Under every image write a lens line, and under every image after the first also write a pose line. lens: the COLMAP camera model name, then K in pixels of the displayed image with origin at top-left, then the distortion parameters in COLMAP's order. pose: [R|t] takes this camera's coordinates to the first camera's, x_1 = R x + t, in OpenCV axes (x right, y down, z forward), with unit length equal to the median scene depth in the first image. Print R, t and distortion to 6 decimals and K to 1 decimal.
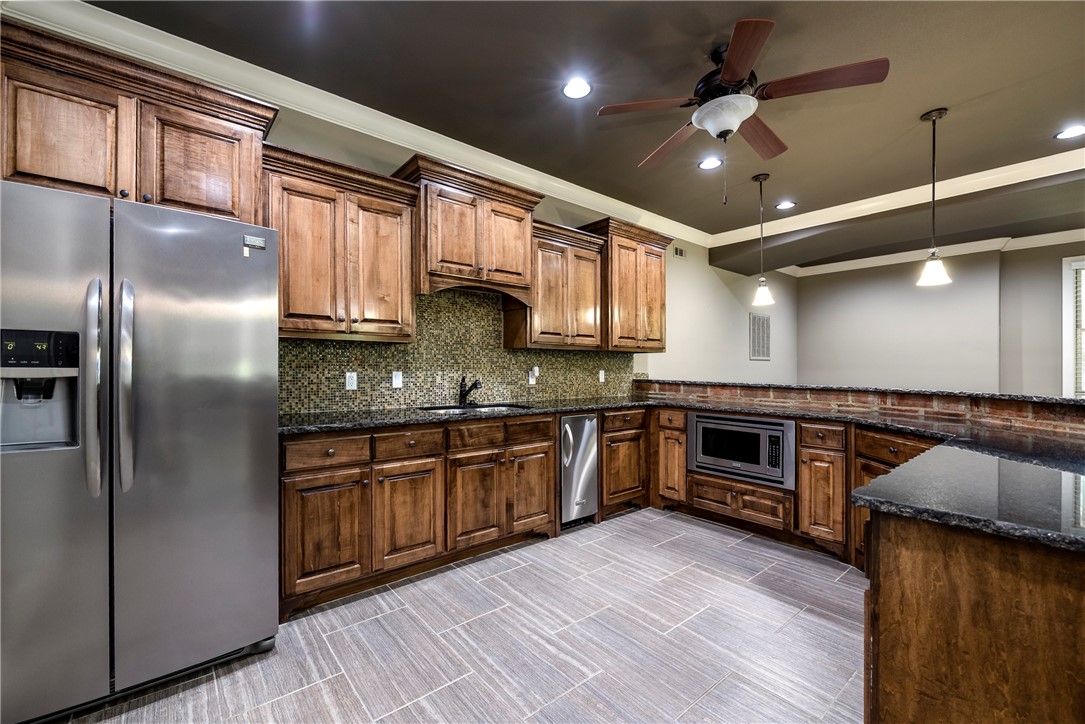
lens RADIAL K [[452.3, 0, 539.3], [0, 452.3, 367.7], [0, 0, 1]] dist [-0.001781, -0.000081]
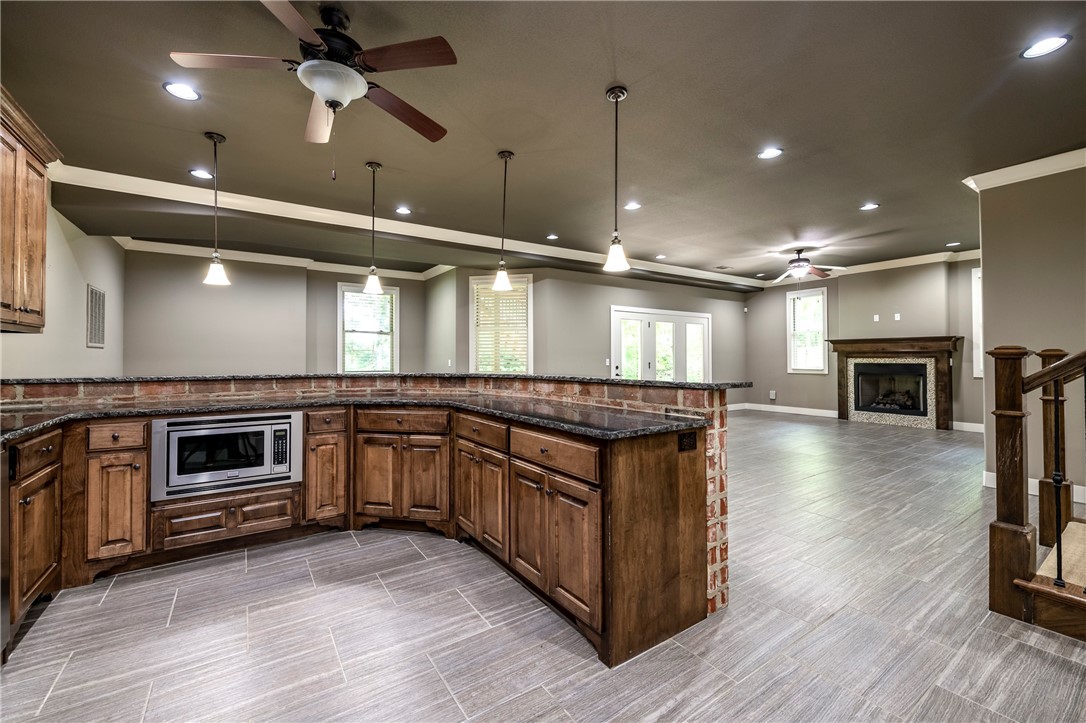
lens RADIAL K [[426.2, 0, 542.9], [0, 426.2, 347.3], [0, 0, 1]] dist [-0.007941, -0.000104]
pose [[0.109685, 0.016643, 0.993827, -0.285838], [0.005400, 0.999835, -0.017340, -0.001805], [-0.993952, 0.007269, 0.109577, 0.348252]]
